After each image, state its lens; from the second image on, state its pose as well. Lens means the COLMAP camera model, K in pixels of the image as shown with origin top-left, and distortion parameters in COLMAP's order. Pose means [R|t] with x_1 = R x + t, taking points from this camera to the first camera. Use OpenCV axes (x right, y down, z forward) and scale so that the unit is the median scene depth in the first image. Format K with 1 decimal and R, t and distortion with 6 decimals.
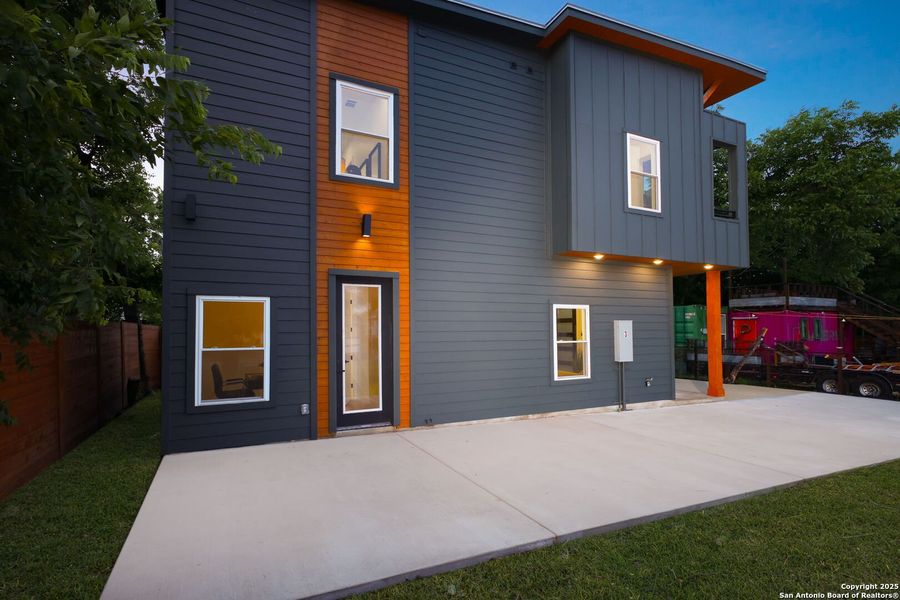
lens RADIAL K [[403.1, 0, 482.1], [0, 403.1, 321.9], [0, 0, 1]] dist [0.001017, 0.001691]
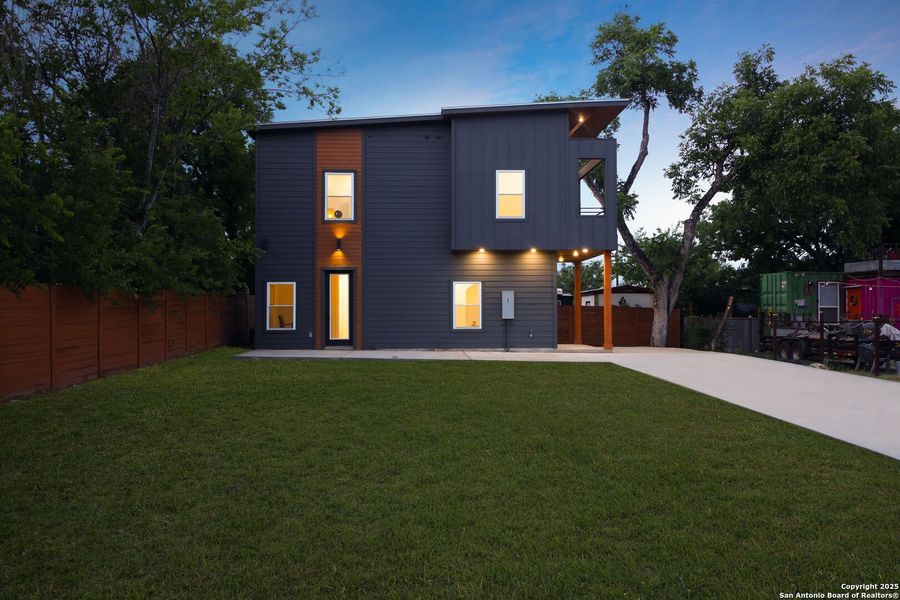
lens RADIAL K [[741.2, 0, 444.3], [0, 741.2, 300.1], [0, 0, 1]] dist [0.007528, -0.003885]
pose [[0.924881, -0.002229, -0.380250, 1.538343], [0.005161, 0.999964, 0.006691, 0.012081], [0.380221, -0.008150, 0.924860, -2.120383]]
